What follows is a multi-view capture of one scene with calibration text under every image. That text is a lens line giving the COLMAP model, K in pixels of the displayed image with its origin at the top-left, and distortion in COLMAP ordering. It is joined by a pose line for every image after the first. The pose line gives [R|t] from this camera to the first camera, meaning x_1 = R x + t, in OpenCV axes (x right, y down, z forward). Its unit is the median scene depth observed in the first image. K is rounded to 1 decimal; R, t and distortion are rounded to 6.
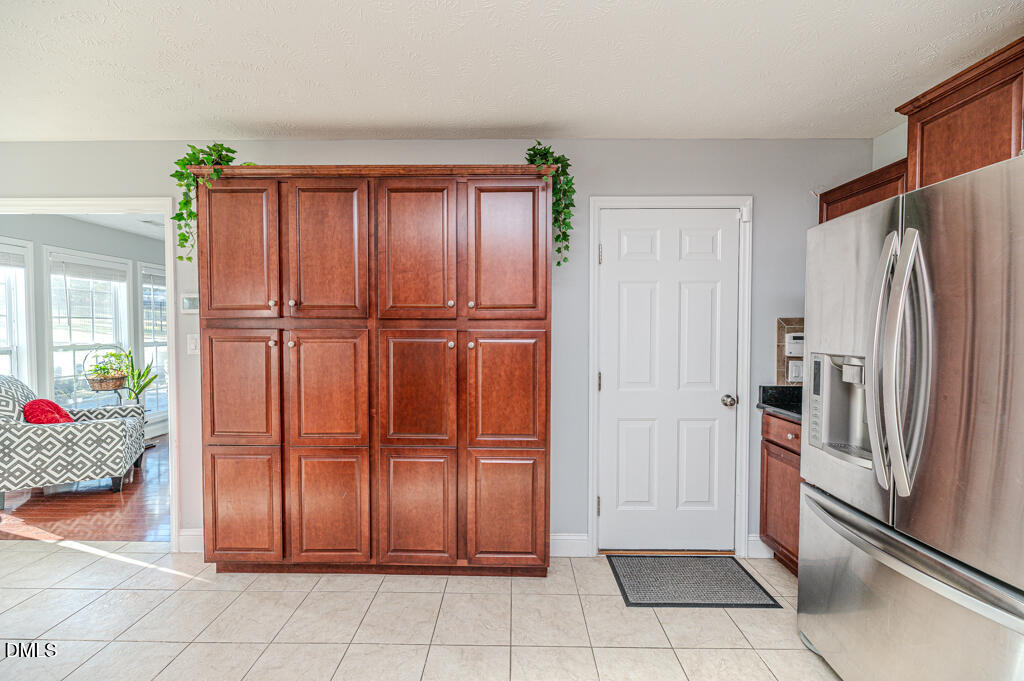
lens RADIAL K [[409.6, 0, 509.6], [0, 409.6, 337.5], [0, 0, 1]] dist [0.000336, -0.000391]
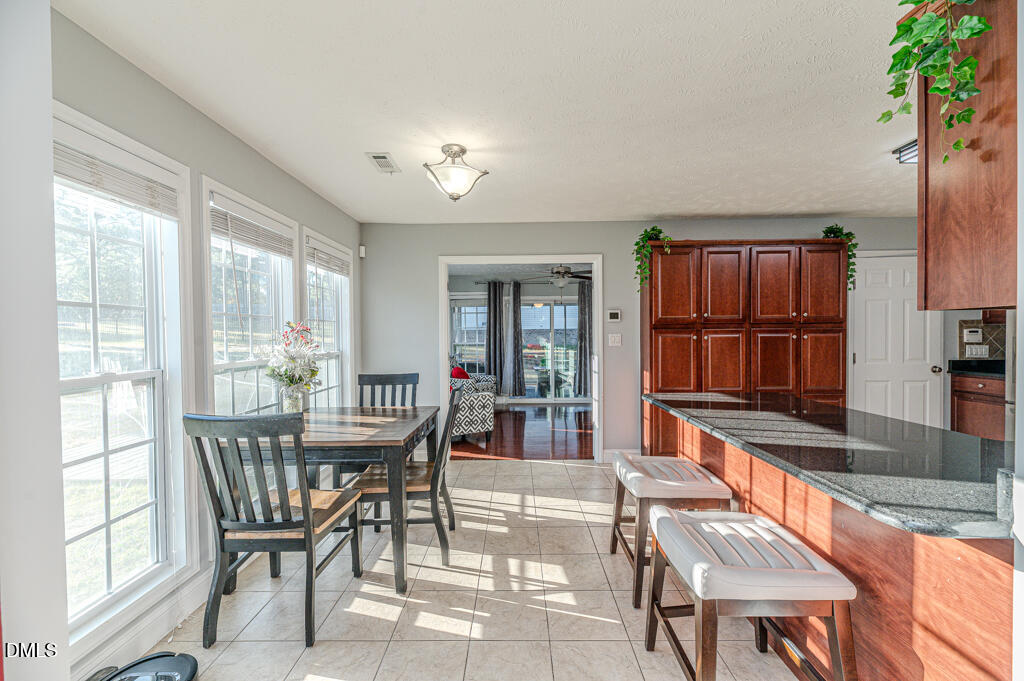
lens RADIAL K [[409.6, 0, 509.6], [0, 409.6, 337.5], [0, 0, 1]] dist [0.000336, -0.000391]
pose [[0.999904, -0.012936, -0.004935, -1.237247], [0.012877, 0.999848, -0.011770, 0.021372], [0.005087, 0.011706, 0.999919, -0.728762]]
